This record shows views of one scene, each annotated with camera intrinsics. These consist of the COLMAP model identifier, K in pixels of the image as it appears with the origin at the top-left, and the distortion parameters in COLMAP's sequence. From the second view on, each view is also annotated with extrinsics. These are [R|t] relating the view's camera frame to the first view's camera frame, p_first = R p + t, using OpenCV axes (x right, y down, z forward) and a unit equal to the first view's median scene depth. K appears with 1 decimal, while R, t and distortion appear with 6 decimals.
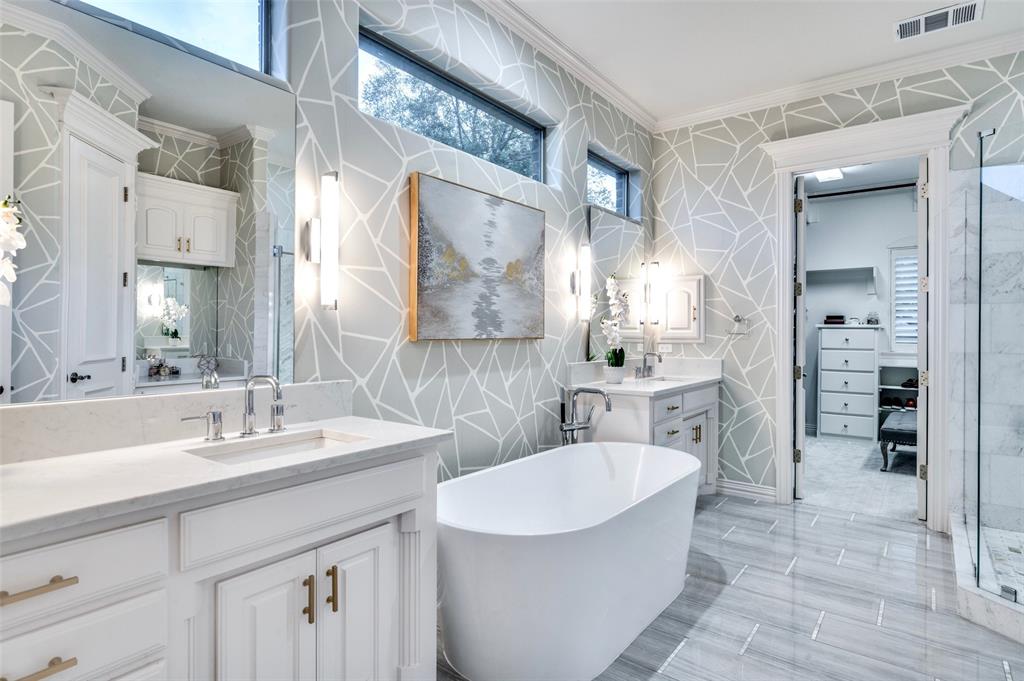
lens RADIAL K [[543.7, 0, 511.7], [0, 543.7, 332.8], [0, 0, 1]] dist [-0.003551, -0.000015]
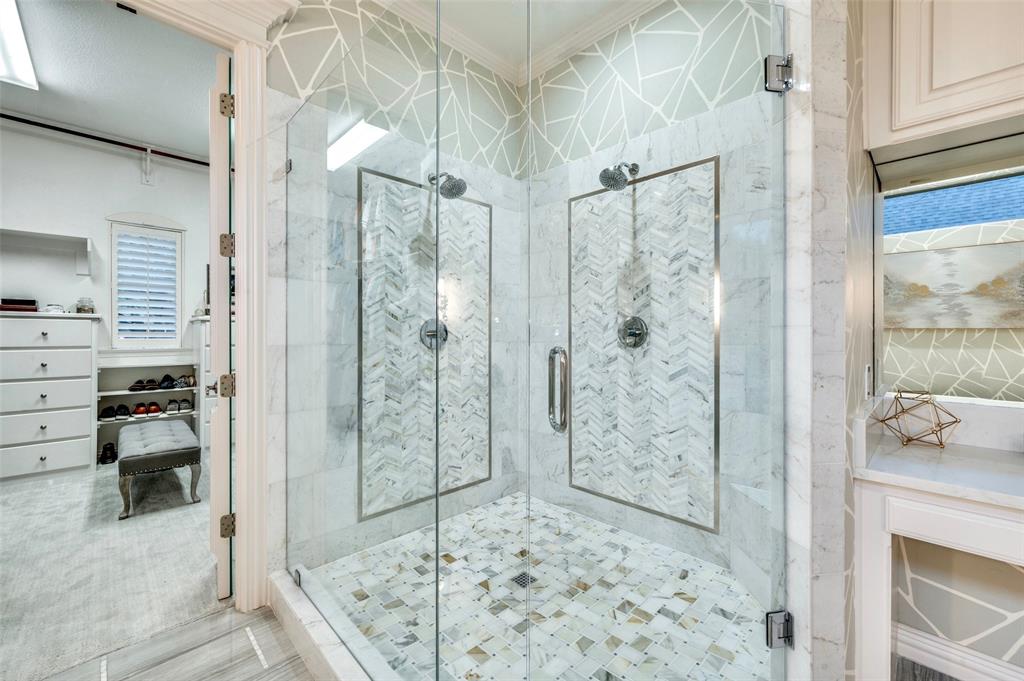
lens RADIAL K [[413.3, 0, 512.5], [0, 413.3, 336.2], [0, 0, 1]] dist [0.001965, 0.000265]
pose [[0.138440, -0.005805, 0.990354, 0.211090], [-0.002689, 0.999977, 0.006237, 0.012890], [-0.990367, -0.003526, 0.138421, 0.402484]]
